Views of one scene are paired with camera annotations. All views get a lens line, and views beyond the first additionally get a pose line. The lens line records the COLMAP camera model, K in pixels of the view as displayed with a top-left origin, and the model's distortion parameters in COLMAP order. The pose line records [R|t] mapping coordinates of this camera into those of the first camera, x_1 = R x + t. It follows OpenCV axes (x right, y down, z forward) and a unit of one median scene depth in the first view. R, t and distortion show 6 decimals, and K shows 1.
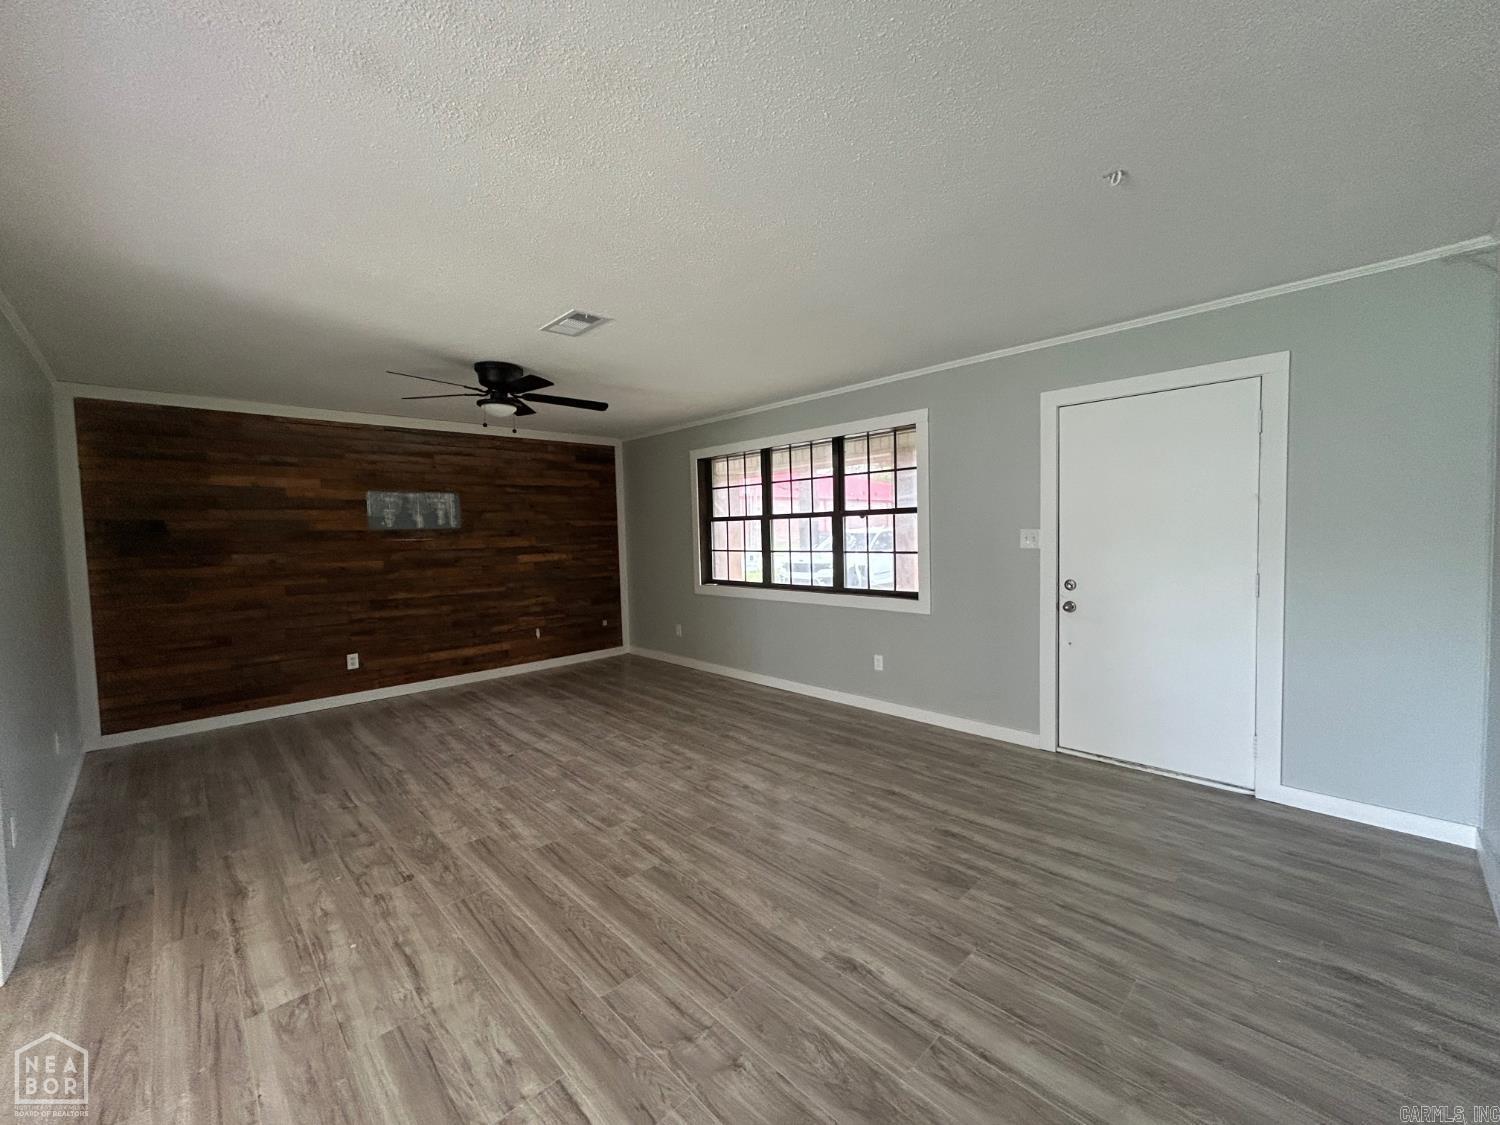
lens RADIAL K [[605.7, 0, 752.2], [0, 605.7, 561.0], [0, 0, 1]] dist [-0.000788, -0.000820]
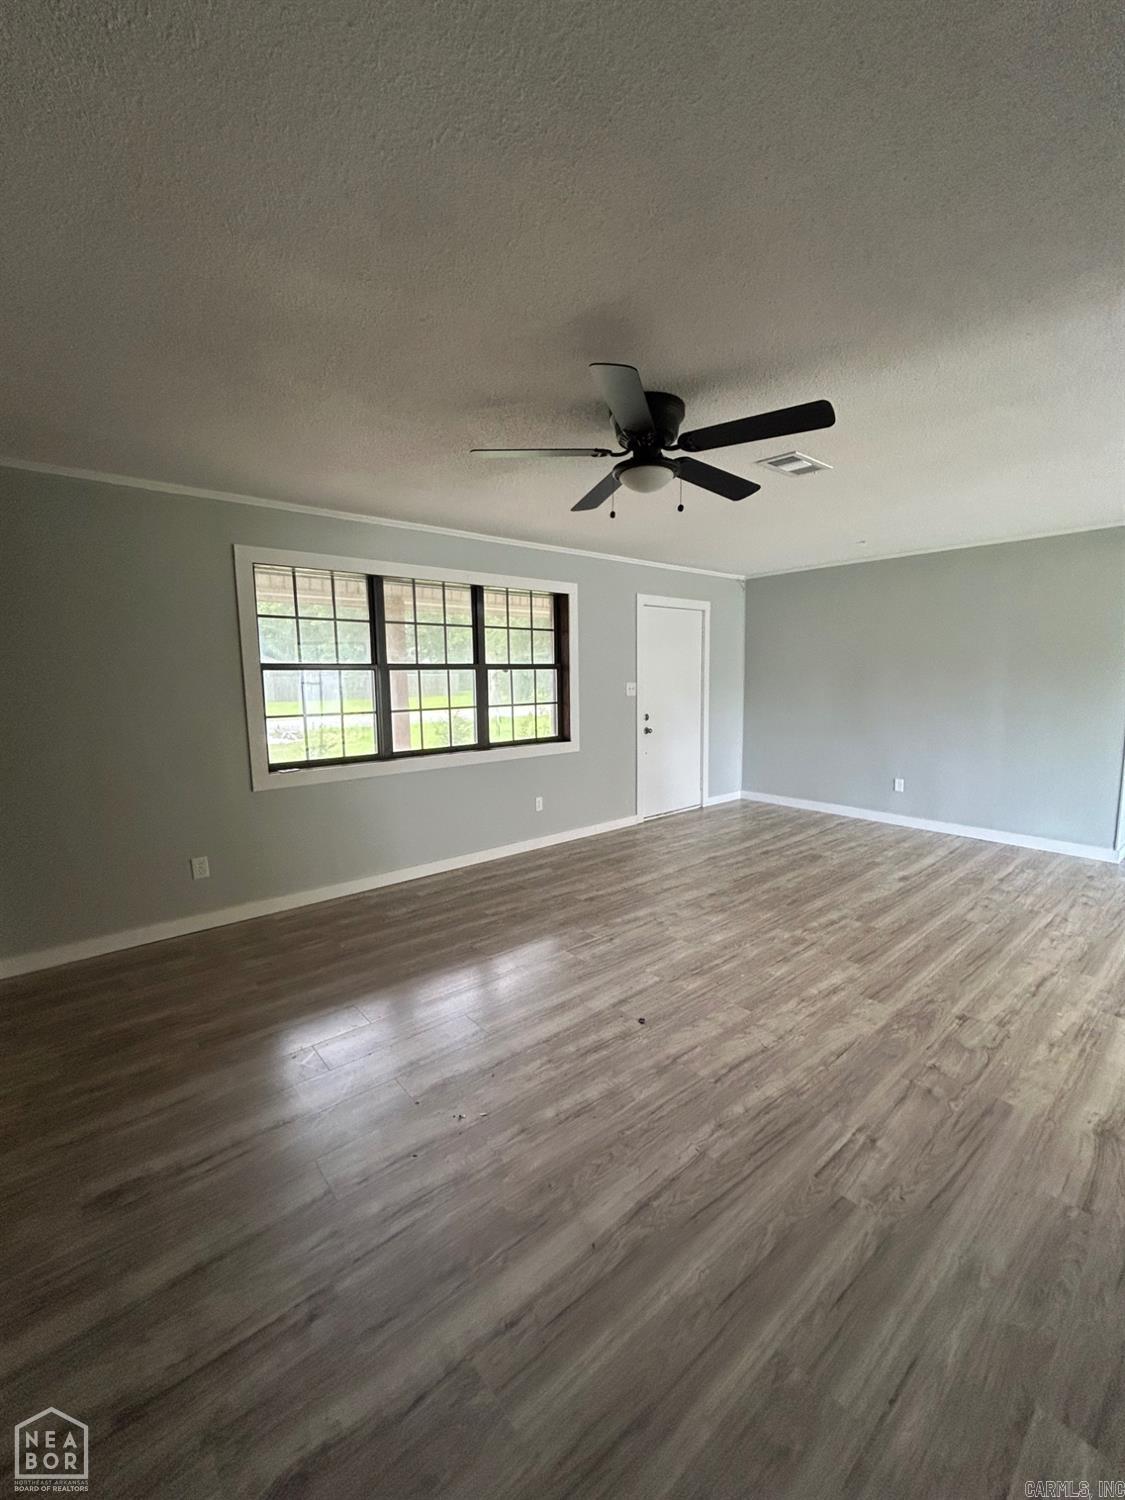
lens RADIAL K [[605.7, 0, 564.9], [0, 605.7, 751.6], [0, 0, 1]] dist [-0.000788, -0.000820]
pose [[0.069042, -0.102506, 0.992333, -1.223488], [0.060512, 0.993306, 0.098396, -0.045743], [-0.995777, 0.053254, 0.074783, 1.215646]]
